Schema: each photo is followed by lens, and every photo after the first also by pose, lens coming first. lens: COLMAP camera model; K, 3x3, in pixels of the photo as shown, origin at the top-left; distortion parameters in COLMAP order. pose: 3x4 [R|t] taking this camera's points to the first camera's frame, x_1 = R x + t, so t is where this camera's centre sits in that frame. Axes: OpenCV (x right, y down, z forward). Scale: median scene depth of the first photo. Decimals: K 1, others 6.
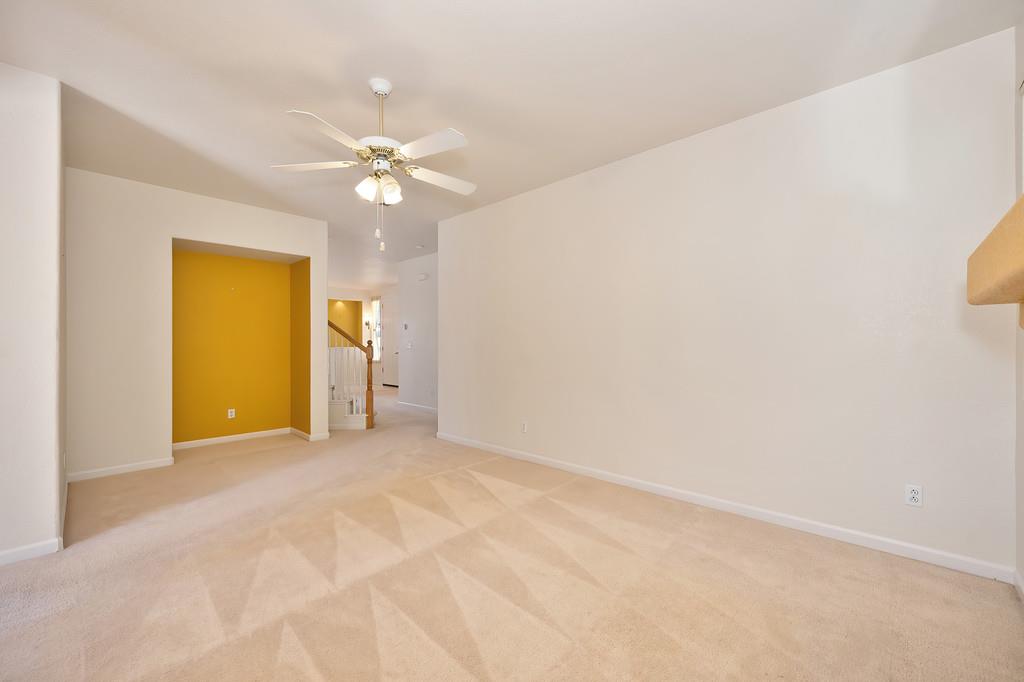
lens RADIAL K [[408.7, 0, 522.7], [0, 408.7, 339.6], [0, 0, 1]] dist [0.000955, 0.000530]
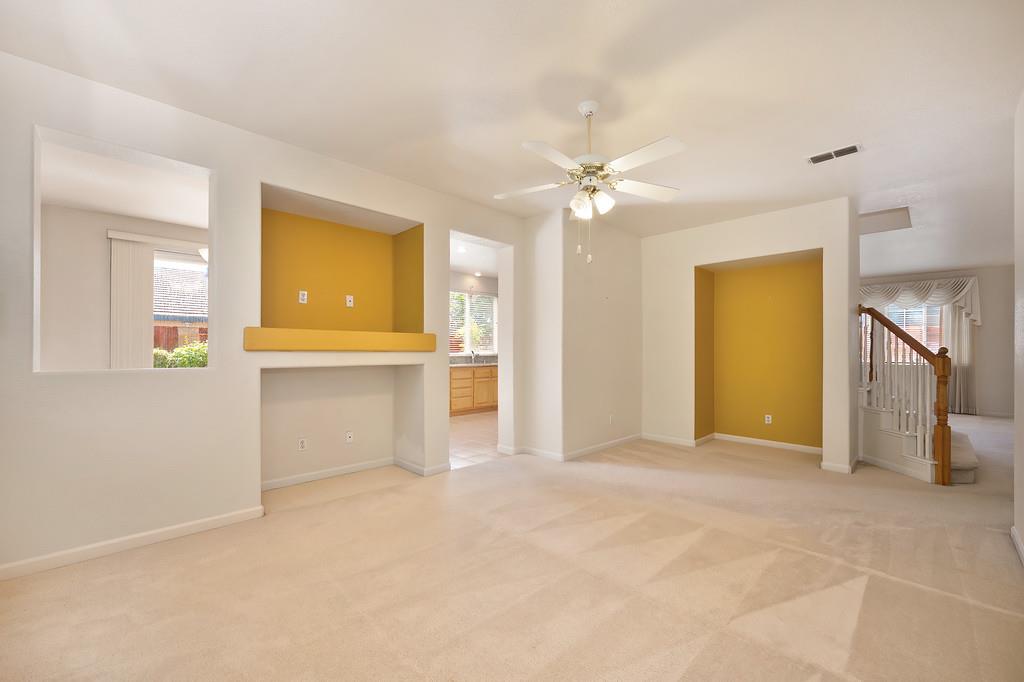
lens RADIAL K [[408.7, 0, 516.4], [0, 408.7, 340.5], [0, 0, 1]] dist [0.000955, 0.000530]
pose [[-0.046085, -0.019586, -0.998746, 0.491763], [0.002250, 0.999803, -0.019711, 0.004357], [0.998935, -0.003155, -0.046031, 0.592467]]
